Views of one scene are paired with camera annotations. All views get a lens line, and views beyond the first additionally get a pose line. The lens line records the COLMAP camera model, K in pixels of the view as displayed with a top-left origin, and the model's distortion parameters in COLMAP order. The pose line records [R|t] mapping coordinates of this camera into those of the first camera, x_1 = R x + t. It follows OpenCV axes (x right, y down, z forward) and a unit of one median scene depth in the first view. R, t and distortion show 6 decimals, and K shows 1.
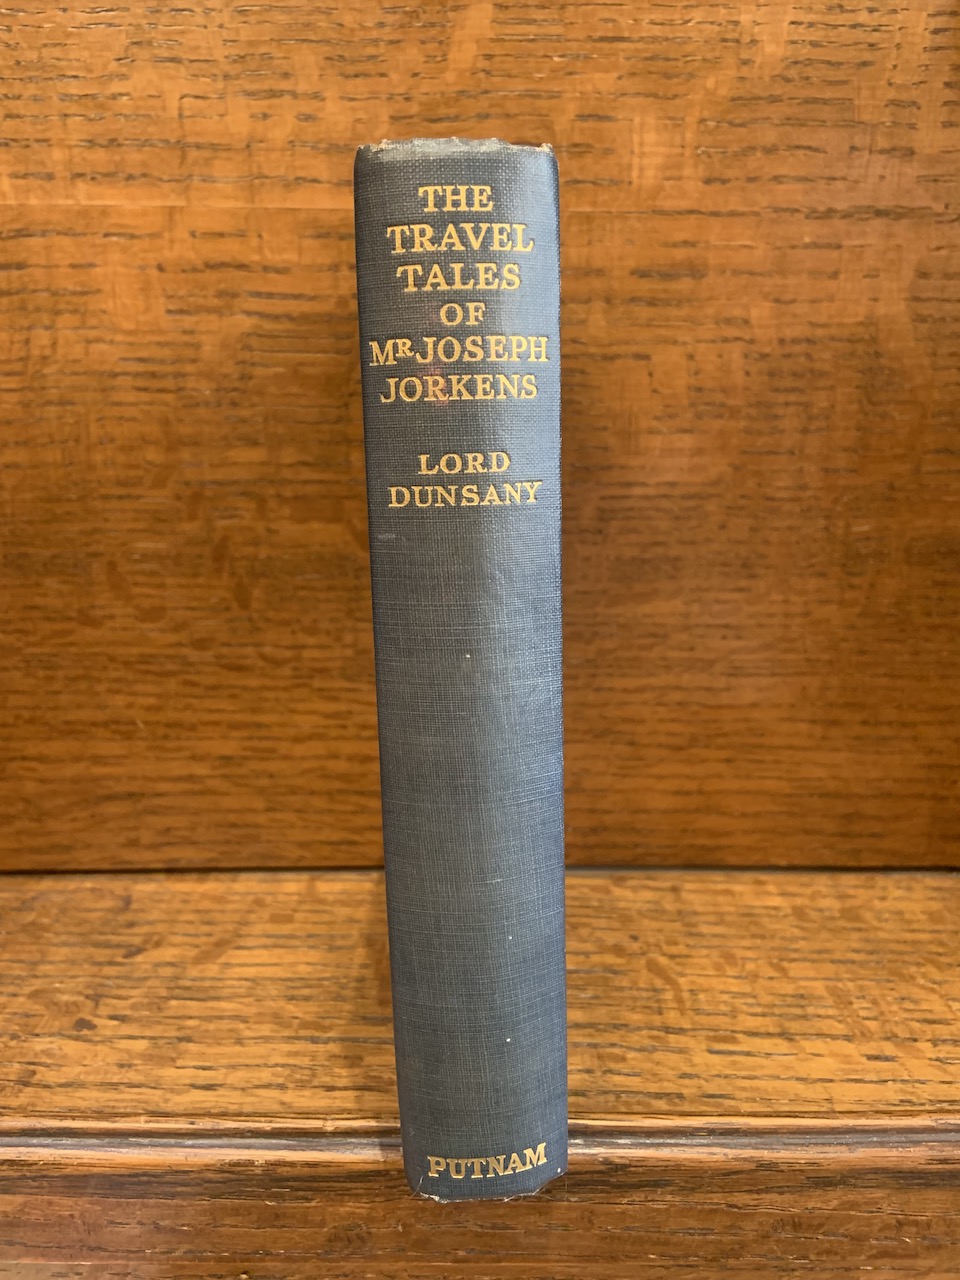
lens RADIAL K [[969.5, 0, 472.5], [0, 969.5, 637.4], [0, 0, 1]] dist [0.157574, -0.200397]
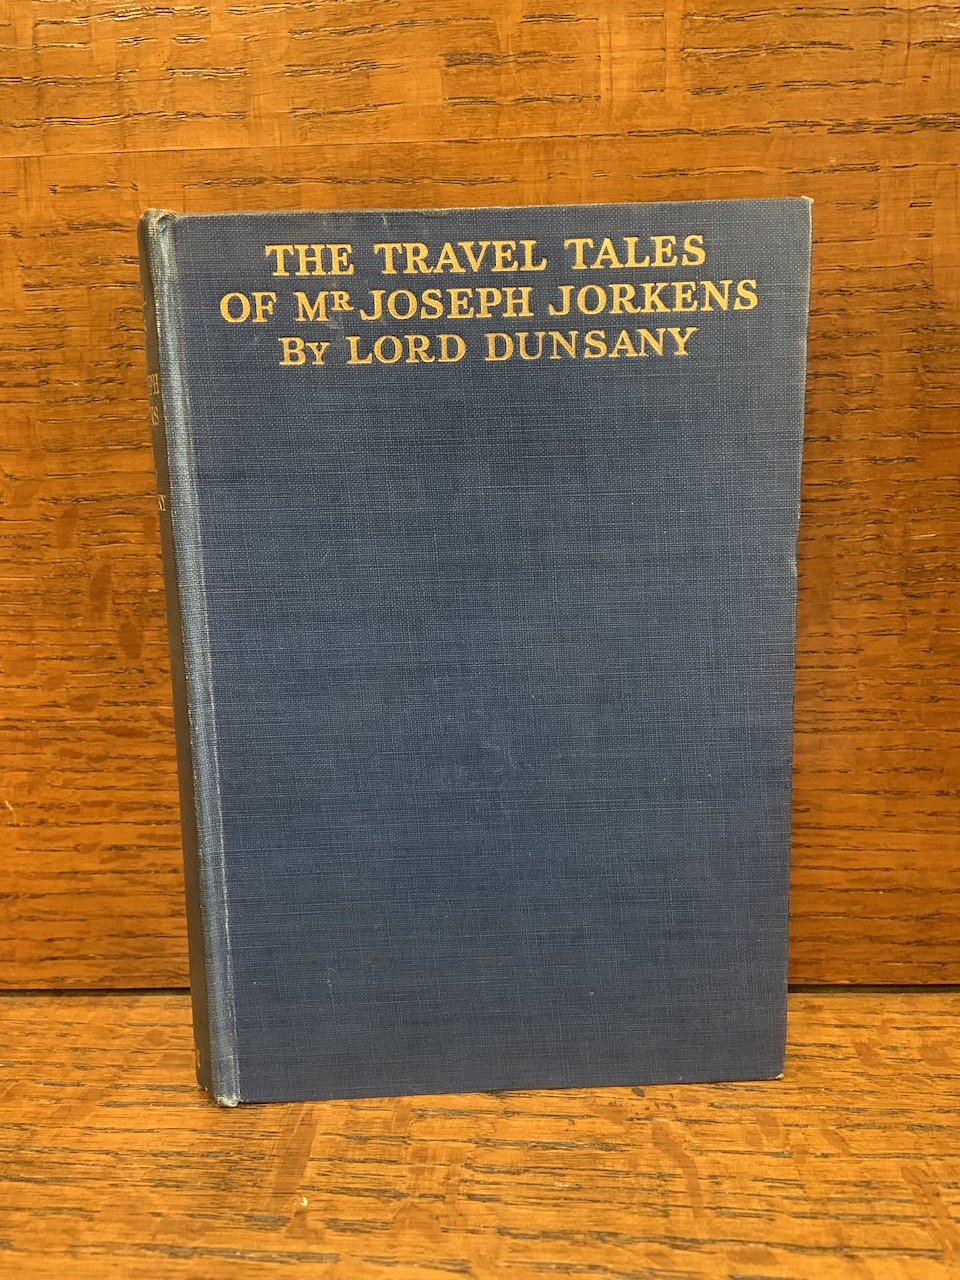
lens RADIAL K [[969.8, 0, 480.0], [0, 969.8, 640.0], [0, 0, 1]] dist [0.109707, -0.135632]
pose [[0.998226, -0.019787, -0.056154, 0.099023], [0.015818, 0.997403, -0.070259, 0.018410], [0.057398, 0.069246, 0.995947, 0.246331]]
